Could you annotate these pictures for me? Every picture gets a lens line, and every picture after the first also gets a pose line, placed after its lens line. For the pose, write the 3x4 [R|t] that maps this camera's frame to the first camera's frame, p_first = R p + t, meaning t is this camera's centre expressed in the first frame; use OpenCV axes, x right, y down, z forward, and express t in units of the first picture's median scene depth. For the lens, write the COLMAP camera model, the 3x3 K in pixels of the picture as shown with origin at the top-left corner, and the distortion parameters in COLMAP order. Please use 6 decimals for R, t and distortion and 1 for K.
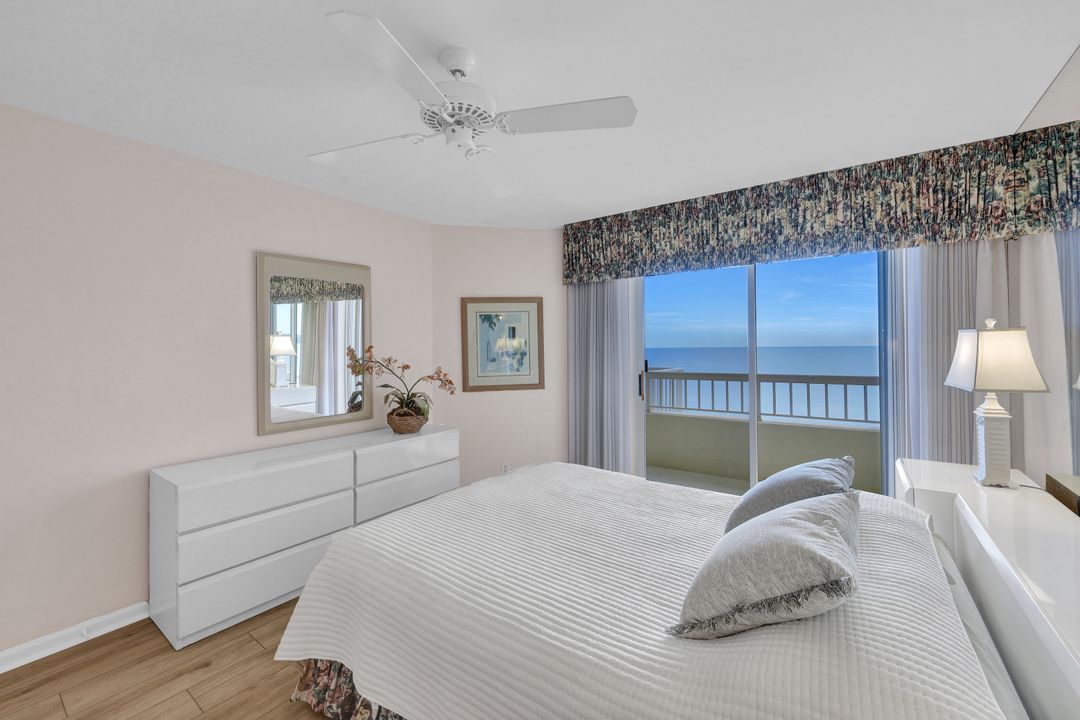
lens RADIAL K [[437.6, 0, 539.0], [0, 437.6, 348.8], [0, 0, 1]] dist [-0.000251, 0.000198]
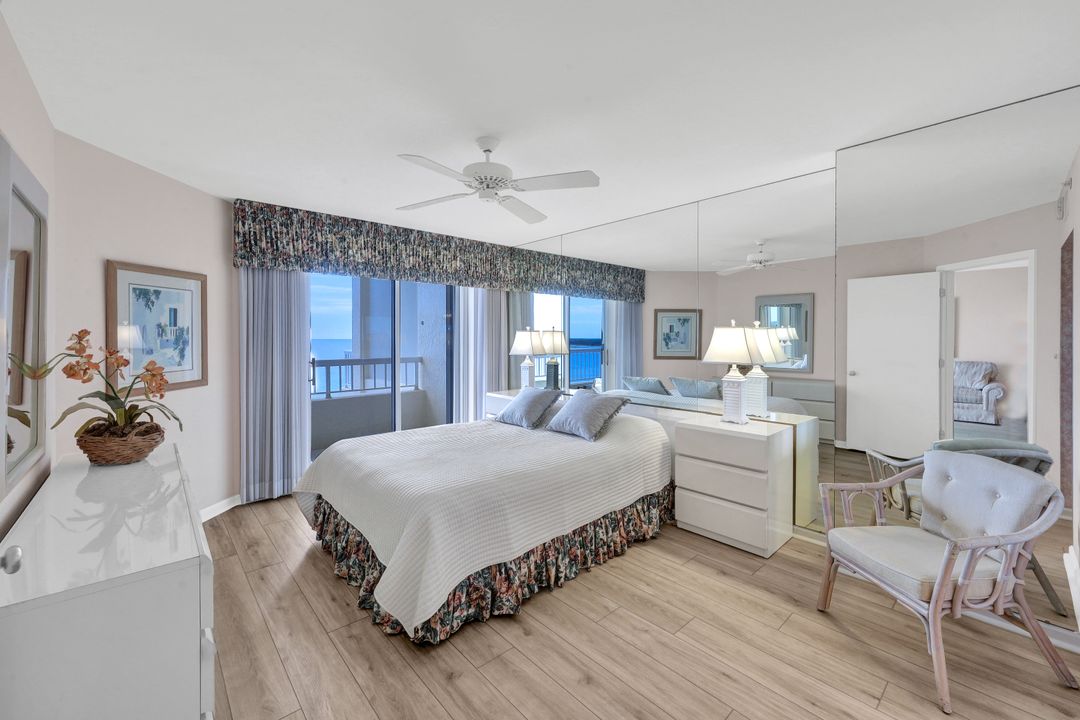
lens RADIAL K [[437.6, 0, 539.0], [0, 437.6, 348.8], [0, 0, 1]] dist [-0.000251, 0.000198]
pose [[0.207997, -0.016501, 0.977990, -0.748750], [-0.000997, 0.999854, 0.017082, 0.007928], [-0.978129, -0.004528, 0.207950, 0.232503]]
